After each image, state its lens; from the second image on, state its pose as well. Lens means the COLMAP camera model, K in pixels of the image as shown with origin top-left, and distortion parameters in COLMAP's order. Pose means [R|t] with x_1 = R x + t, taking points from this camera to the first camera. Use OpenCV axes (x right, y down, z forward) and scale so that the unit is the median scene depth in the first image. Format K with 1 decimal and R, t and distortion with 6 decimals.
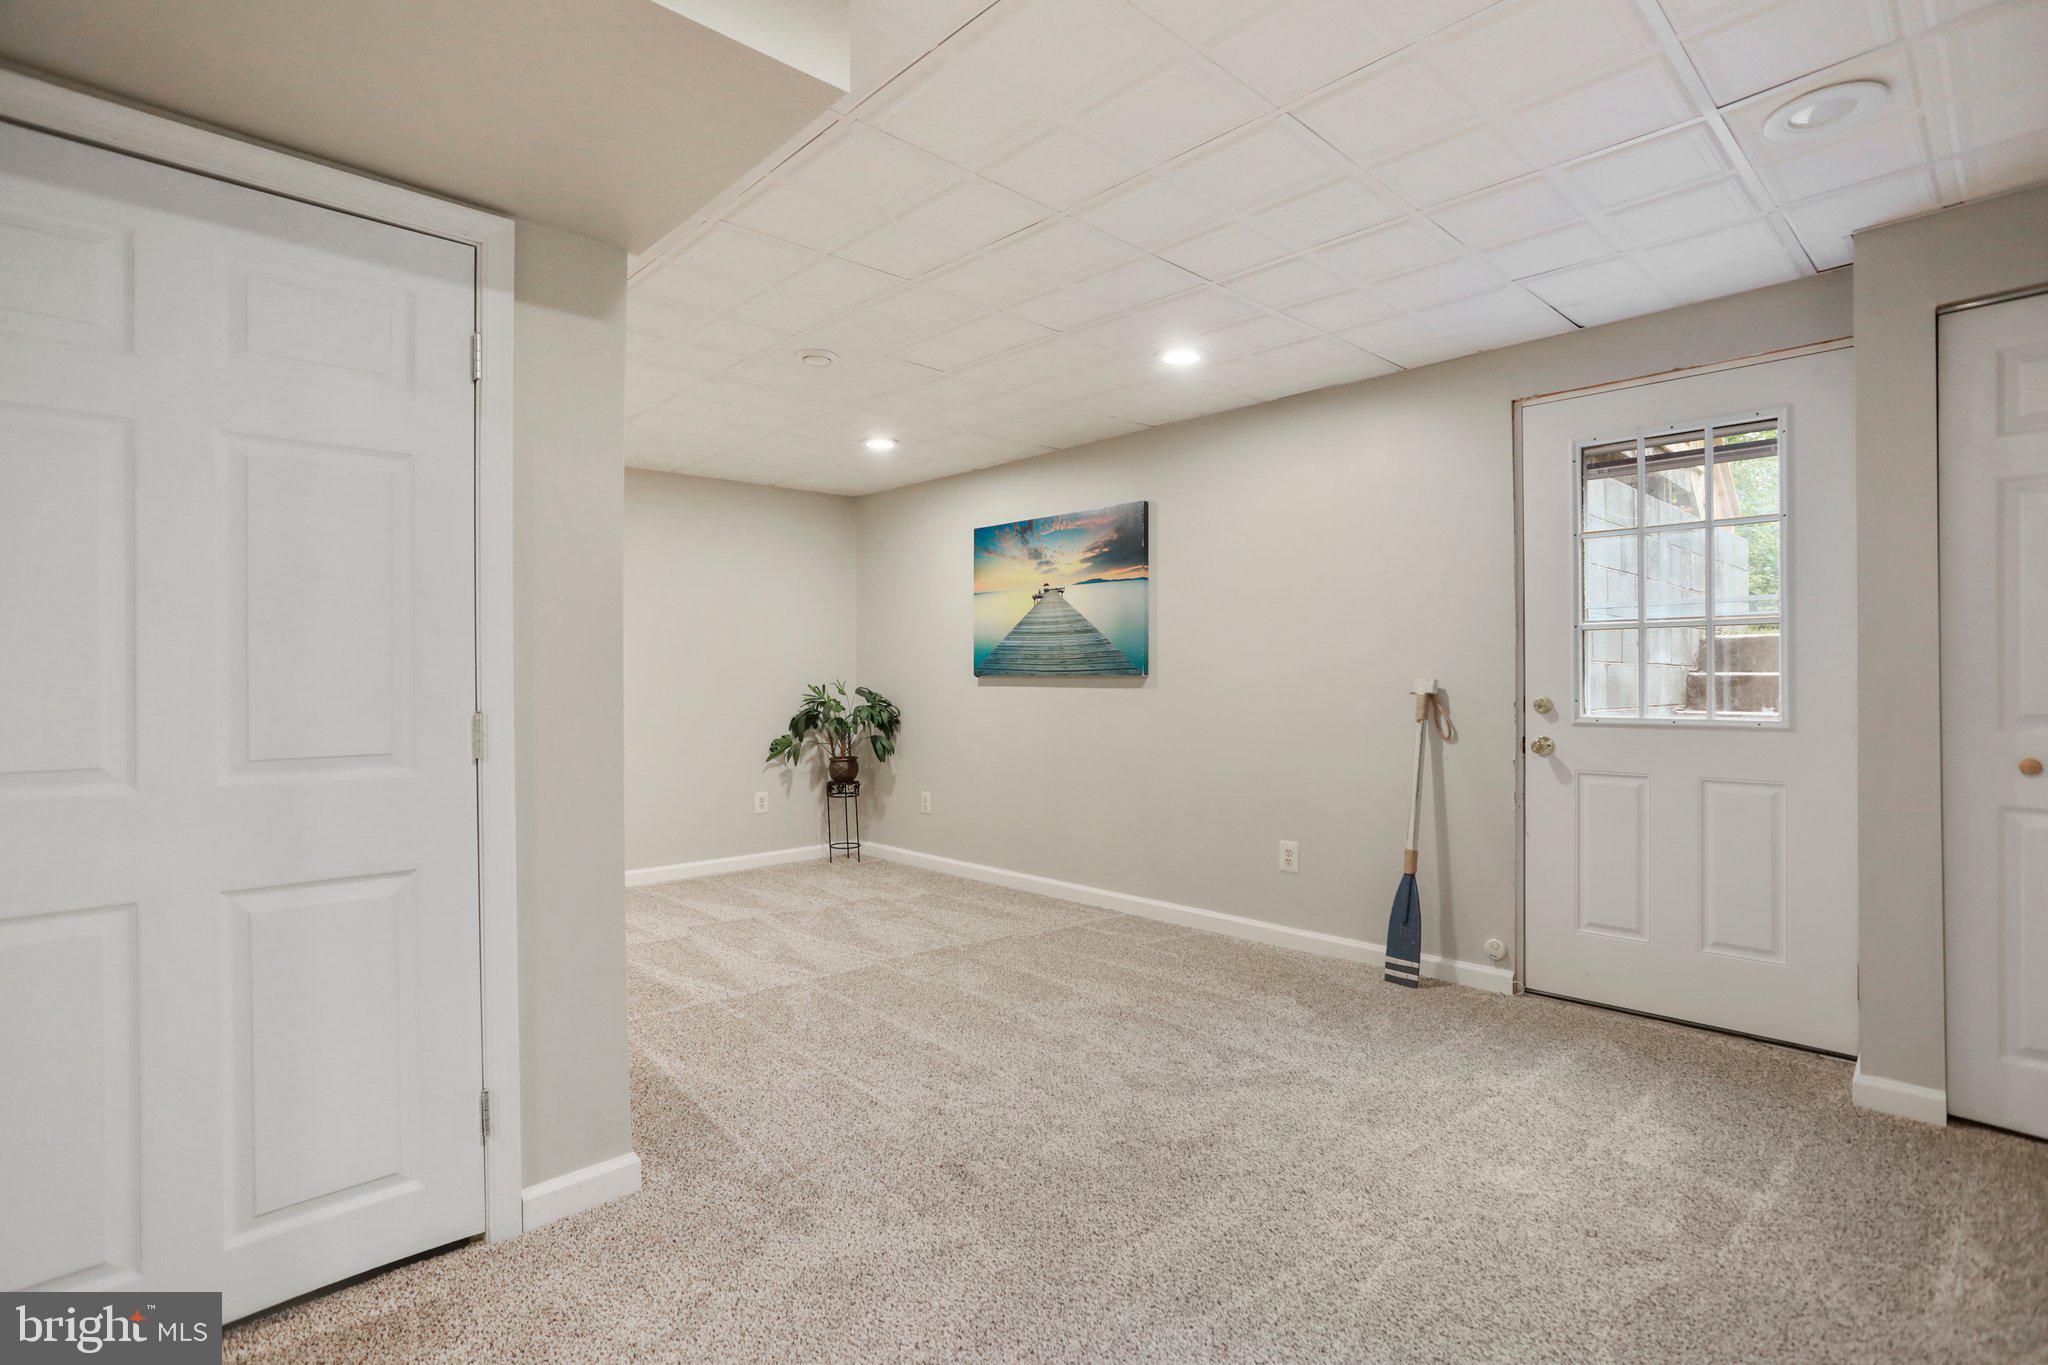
lens RADIAL K [[1002.6, 0, 1024.0], [0, 1002.6, 682.5], [0, 0, 1]] dist [-0.052456, 0.028857]
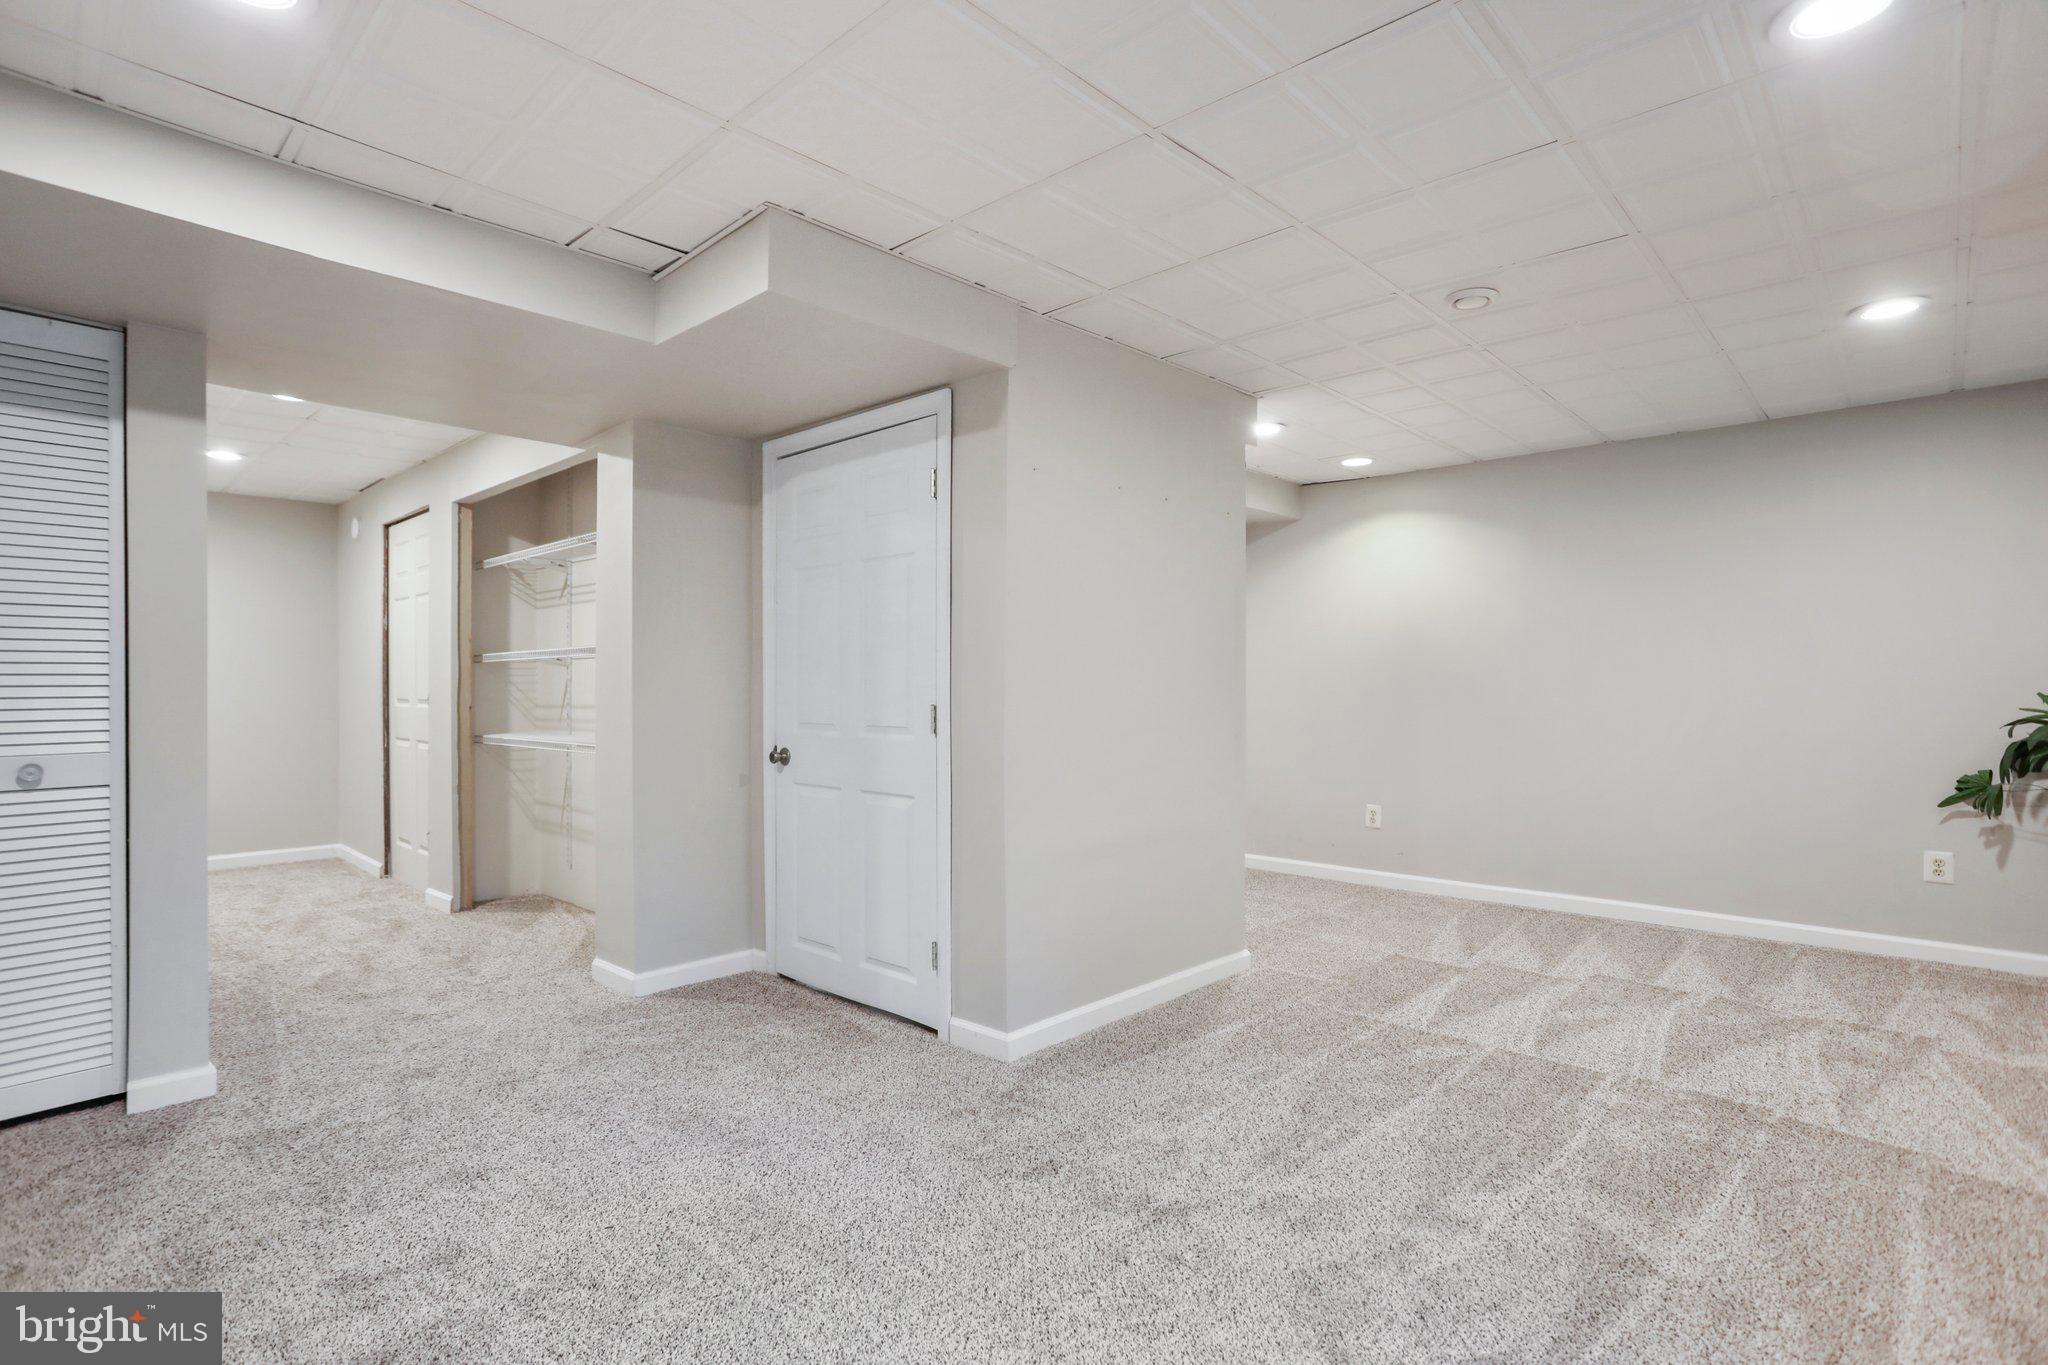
lens RADIAL K [[1002.6, 0, 1024.0], [0, 1002.6, 682.5], [0, 0, 1]] dist [-0.052456, 0.028857]
pose [[0.060203, 0.001806, -0.998185, 0.455074], [-0.003313, 0.999993, 0.001610, -0.003379], [0.998181, 0.003210, 0.060209, 0.441590]]
